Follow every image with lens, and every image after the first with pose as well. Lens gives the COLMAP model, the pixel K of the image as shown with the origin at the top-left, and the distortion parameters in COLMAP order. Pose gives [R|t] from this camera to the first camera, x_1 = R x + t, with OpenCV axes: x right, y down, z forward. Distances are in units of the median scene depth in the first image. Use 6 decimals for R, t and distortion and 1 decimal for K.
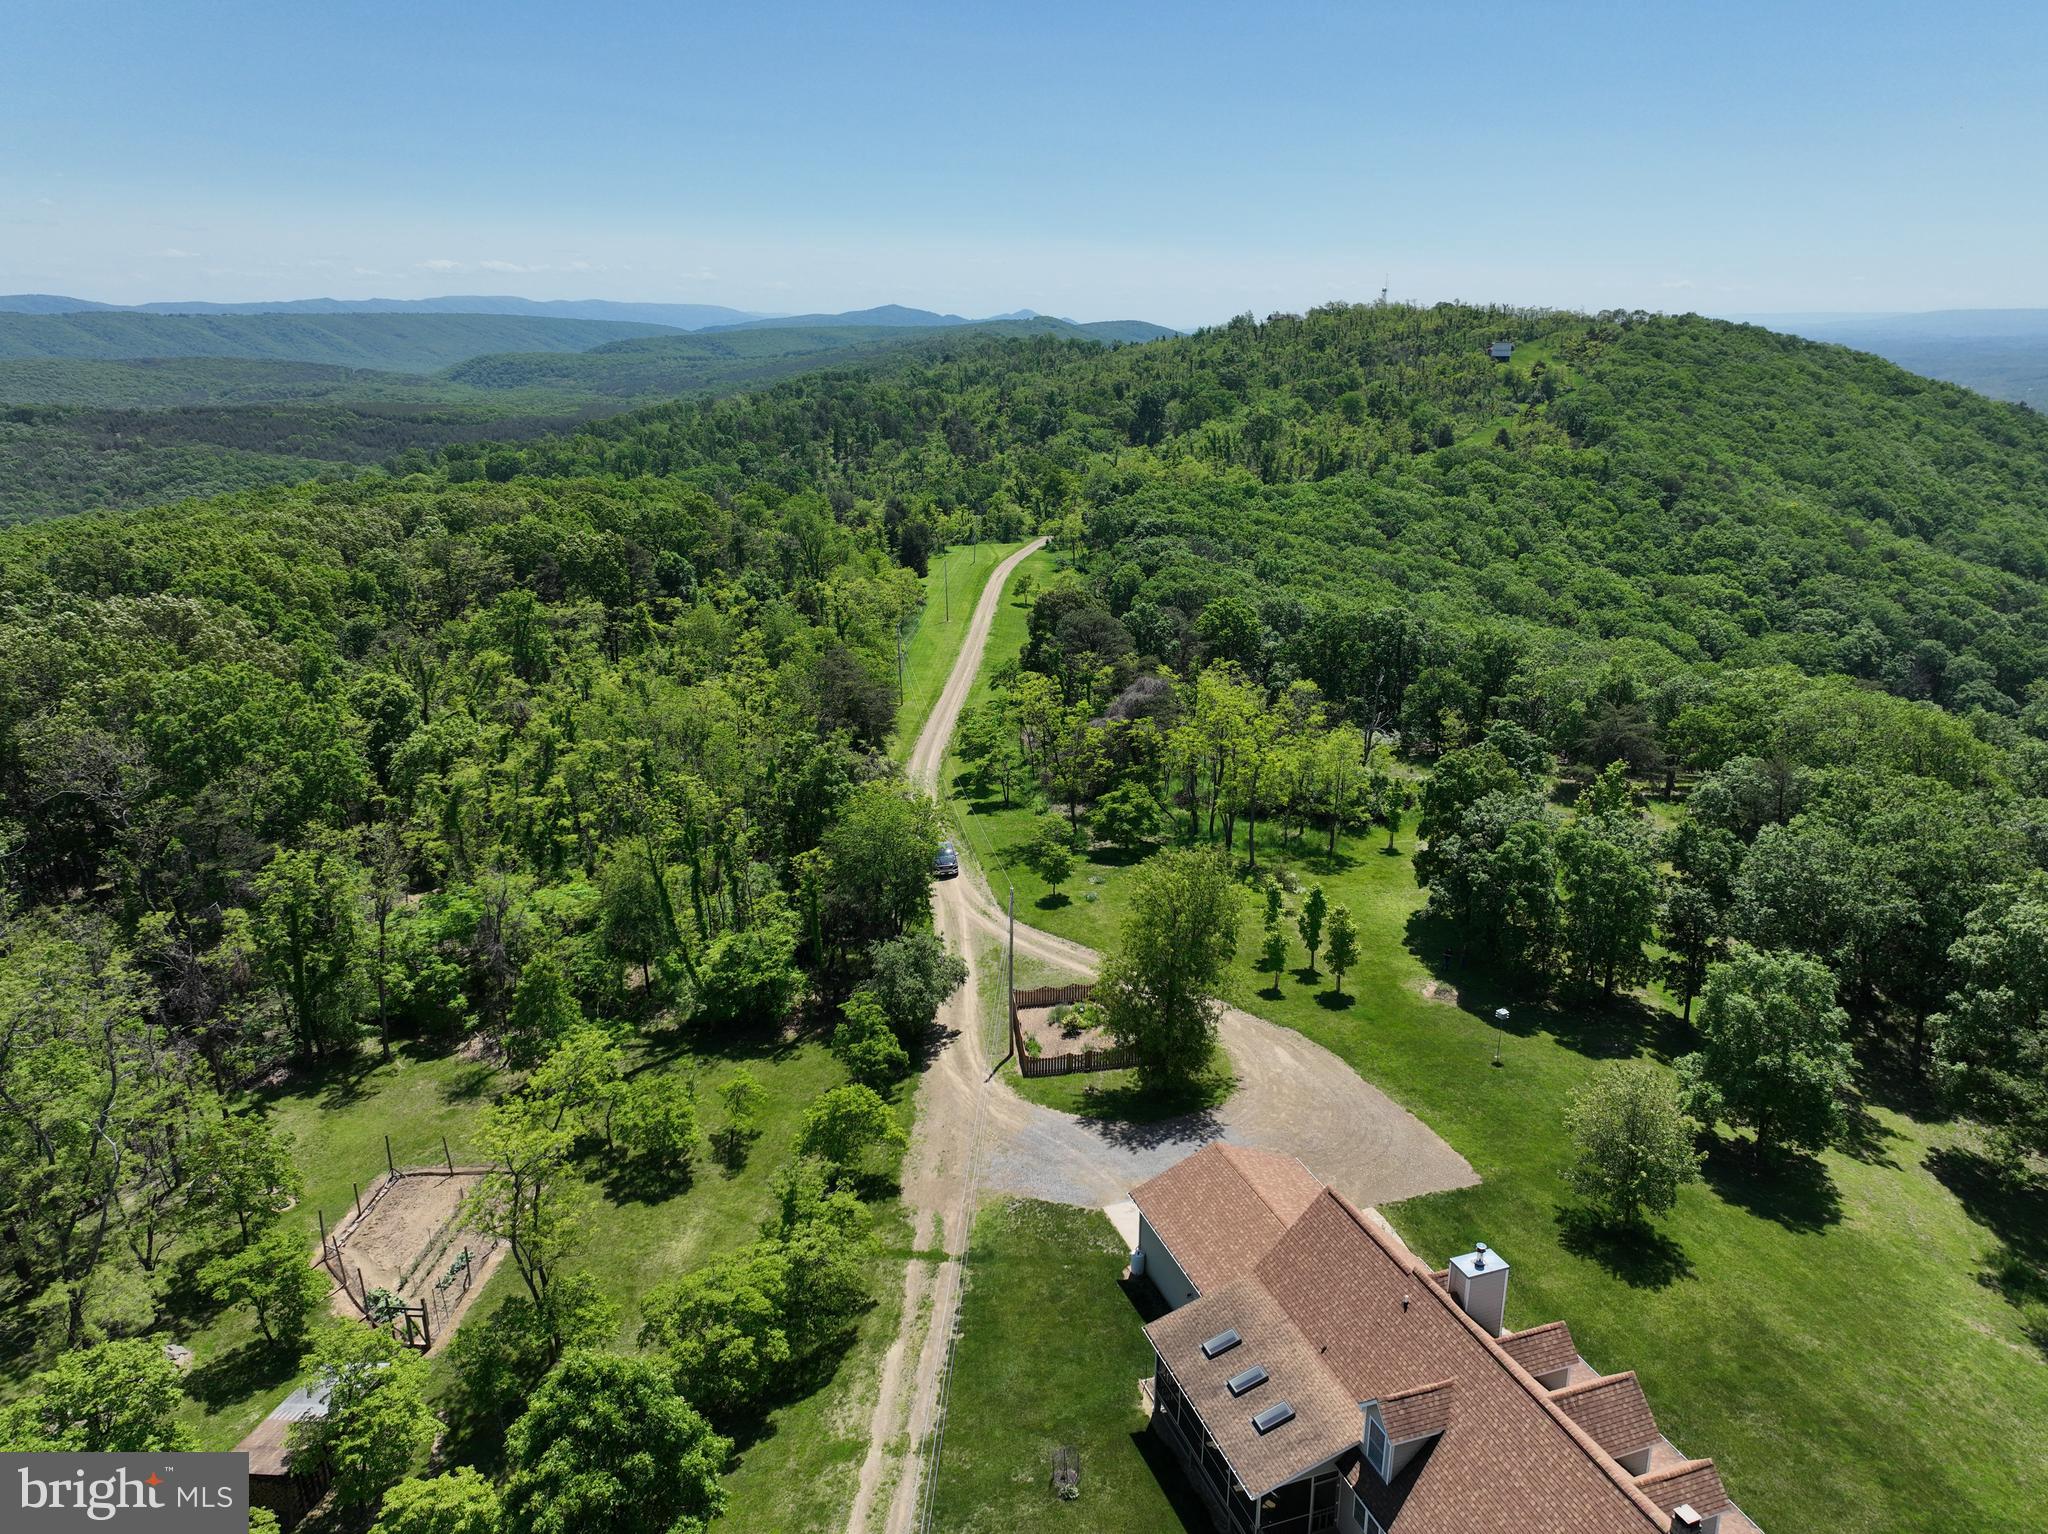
lens RADIAL K [[1435.4, 0, 1032.0], [0, 1435.4, 754.3], [0, 0, 1]] dist [-0.004767, 0.018768]
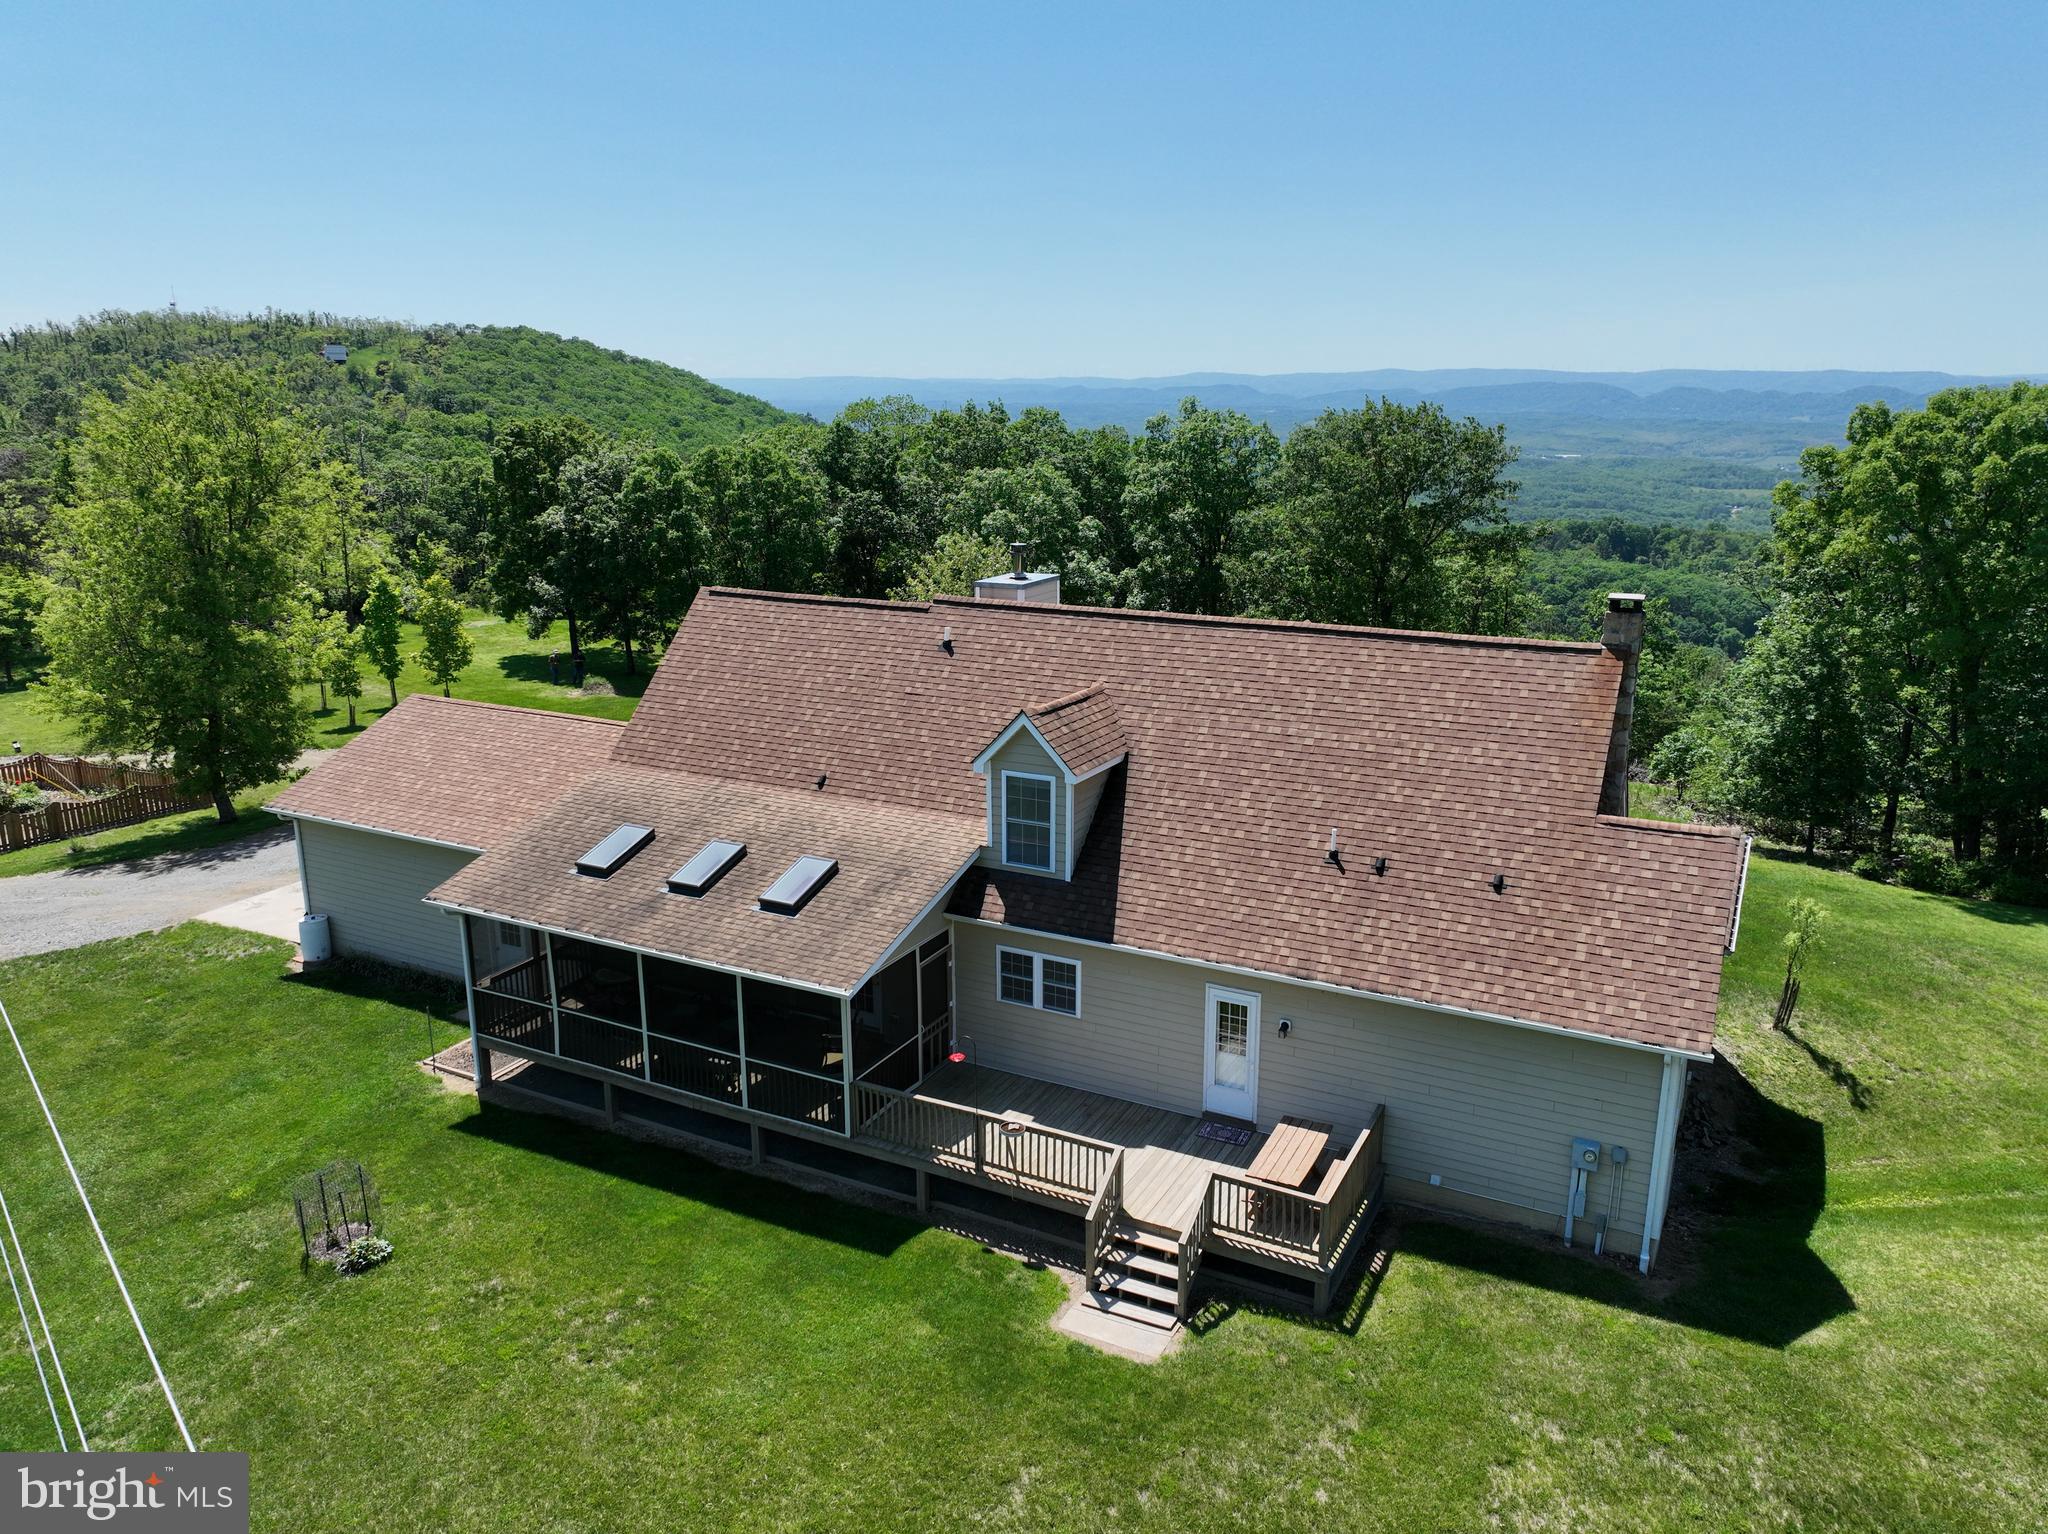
lens RADIAL K [[1435.4, 0, 1032.2], [0, 1435.4, 768.3], [0, 0, 1]] dist [-0.004767, 0.018768]
pose [[0.727783, -0.174276, 0.663295, -0.014835], [0.196094, 0.979675, 0.042244, 0.072704], [-0.657175, 0.099323, 0.747165, 0.102000]]
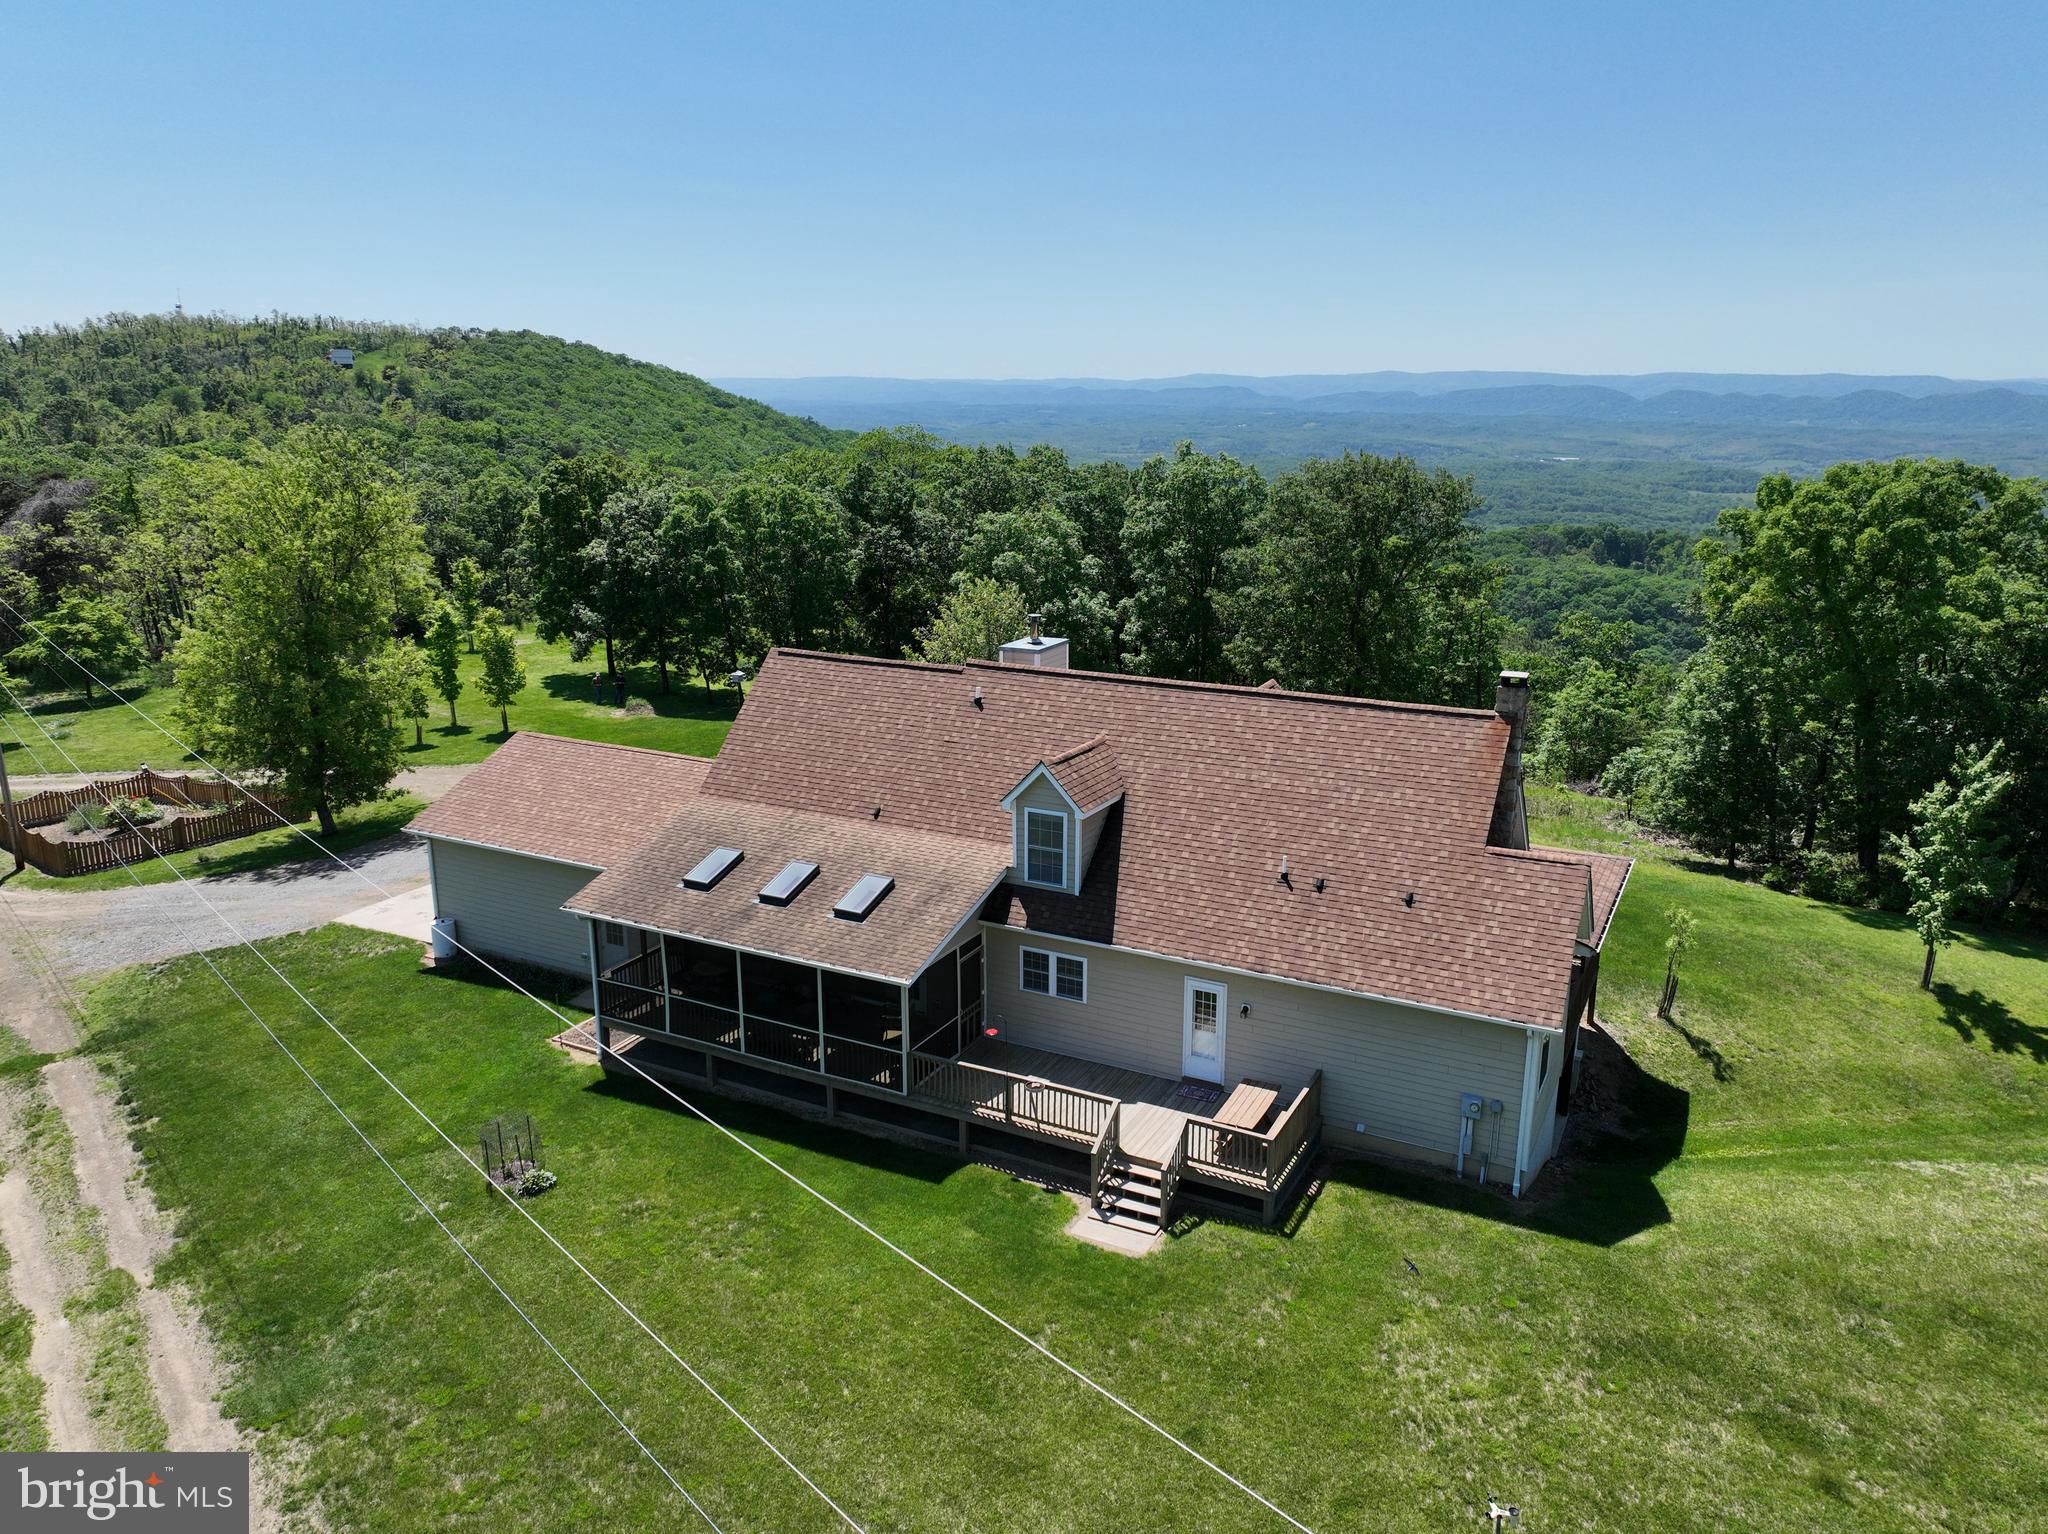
lens RADIAL K [[1435.4, 0, 1032.2], [0, 1435.4, 767.0], [0, 0, 1]] dist [-0.004767, 0.018768]
pose [[0.727430, -0.170990, 0.664536, -0.029967], [0.192913, 0.980356, 0.041083, 0.068864], [-0.658507, 0.098313, 0.746126, 0.086170]]
